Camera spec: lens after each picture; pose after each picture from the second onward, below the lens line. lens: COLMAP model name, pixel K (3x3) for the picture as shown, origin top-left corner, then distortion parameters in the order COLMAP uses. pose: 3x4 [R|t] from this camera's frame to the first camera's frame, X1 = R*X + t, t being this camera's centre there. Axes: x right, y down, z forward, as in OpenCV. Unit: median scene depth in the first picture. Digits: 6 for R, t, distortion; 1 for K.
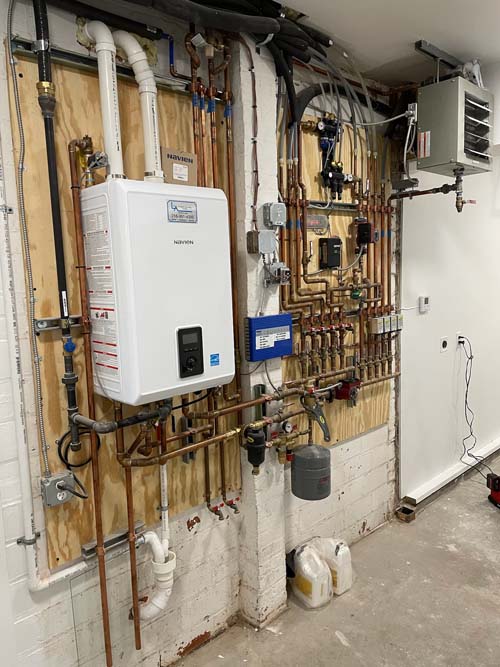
lens RADIAL K [[503.4, 0, 253.0], [0, 503.4, 331.3], [0, 0, 1]] dist [0.075579, -0.088998]
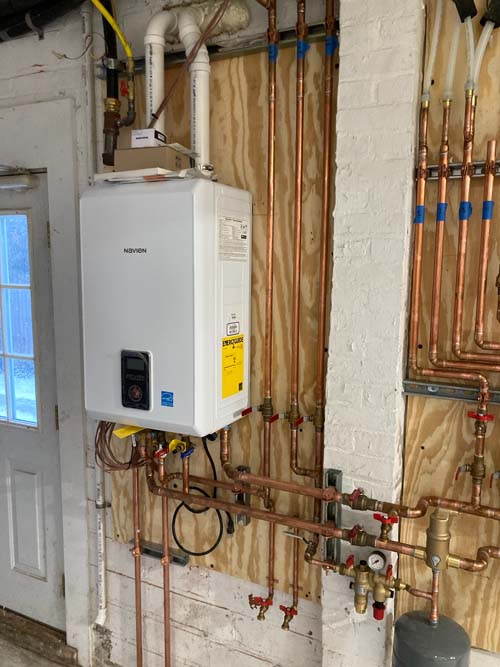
lens RADIAL K [[550.7, 0, 247.9], [0, 550.7, 337.9], [0, 0, 1]] dist [0.018231, -0.013532]
pose [[0.337327, 0.167393, -0.926386, 0.578545], [-0.142970, 0.981759, 0.125339, -0.126013], [0.930468, 0.090165, 0.355106, 0.619012]]
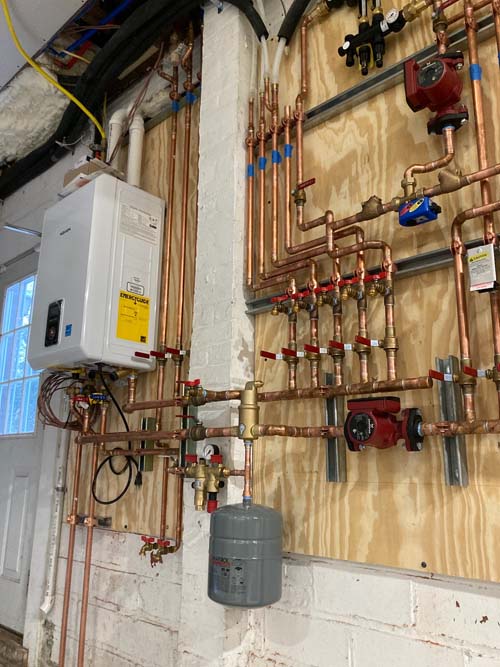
lens RADIAL K [[550.7, 0, 248.7], [0, 550.7, 338.0], [0, 0, 1]] dist [0.018231, -0.013532]
pose [[0.061294, -0.198886, -0.978104, 0.782969], [-0.147701, 0.967351, -0.205955, 0.188832], [0.987131, 0.157090, 0.029918, 1.020041]]
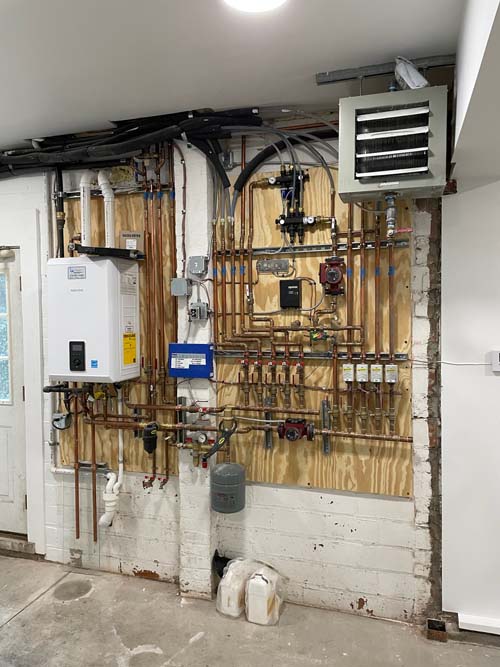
lens RADIAL K [[503.4, 0, 247.5], [0, 503.4, 330.9], [0, 0, 1]] dist [0.075579, -0.088998]
pose [[0.487974, 0.062884, -0.870590, 1.171180], [-0.118796, 0.992905, 0.005132, -0.084911], [0.864736, 0.100918, 0.491983, 0.482478]]
